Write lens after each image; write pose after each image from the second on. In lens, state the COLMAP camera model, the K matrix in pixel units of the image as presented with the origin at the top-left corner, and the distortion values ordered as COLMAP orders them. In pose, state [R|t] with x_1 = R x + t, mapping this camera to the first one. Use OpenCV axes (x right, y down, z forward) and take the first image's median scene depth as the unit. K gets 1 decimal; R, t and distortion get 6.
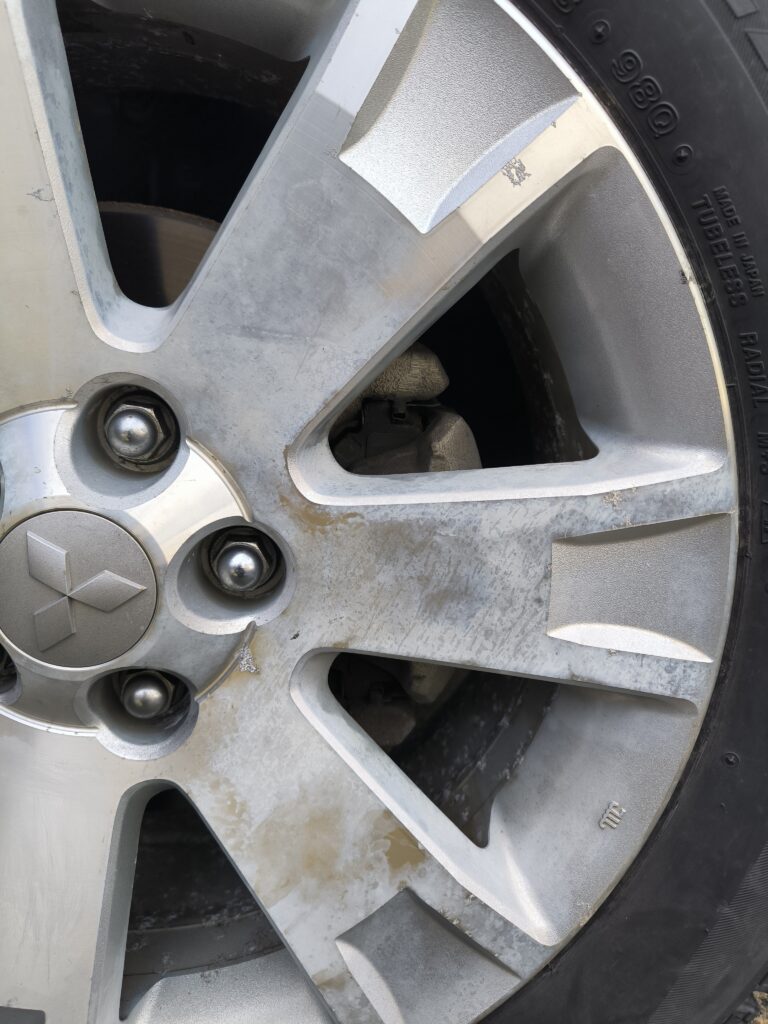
lens RADIAL K [[722.4, 0, 384.0], [0, 722.4, 512.0], [0, 0, 1]] dist [0.005351, -0.004437]
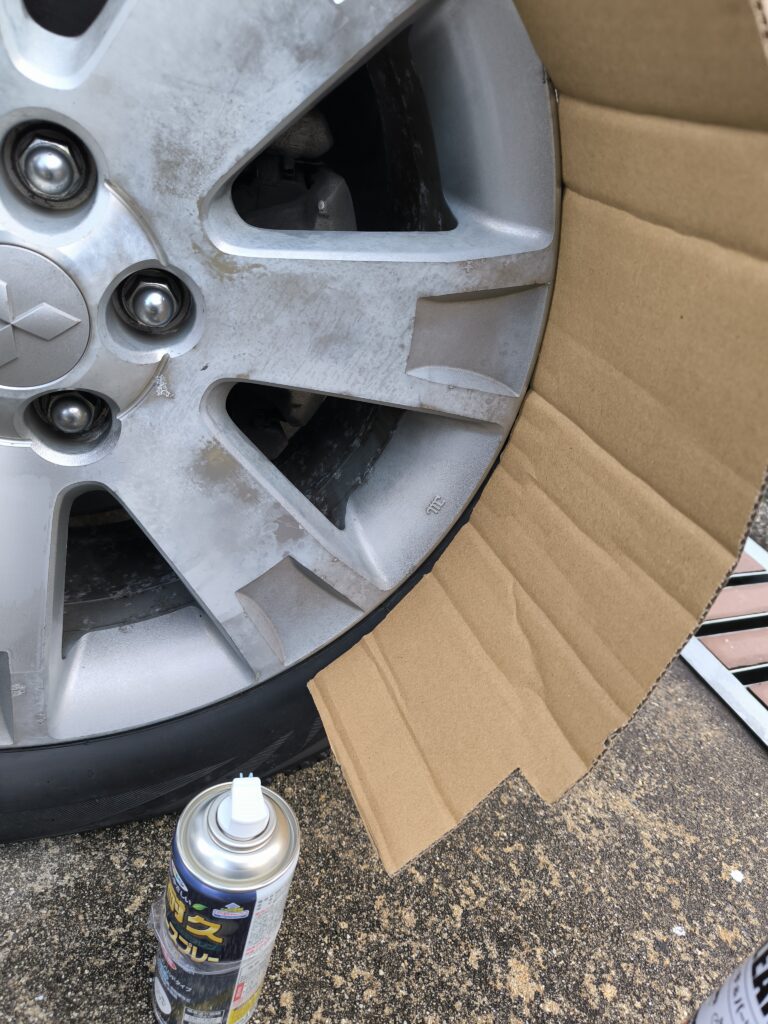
lens RADIAL K [[699.9, 0, 365.2], [0, 699.9, 507.0], [0, 0, 1]] dist [0.036929, -0.040362]
pose [[0.972418, -0.012657, 0.232899, -0.136926], [-0.067266, 0.940884, 0.331984, -0.017313], [-0.223333, -0.338493, 0.914081, -0.214348]]
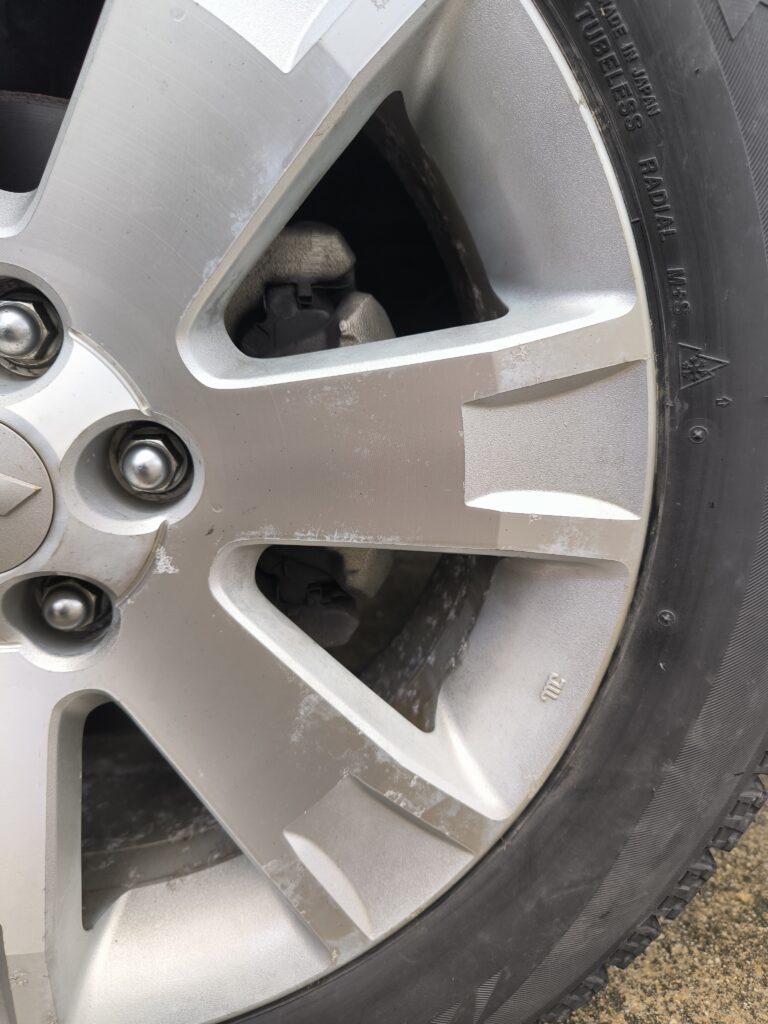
lens RADIAL K [[728.4, 0, 379.6], [0, 728.4, 517.8], [0, 0, 1]] dist [-0.001611, -0.002027]
pose [[0.996262, -0.086379, 0.001160, 0.103237], [0.086072, 0.993690, 0.071922, 0.102555], [-0.007365, -0.071553, 0.997410, 0.027387]]
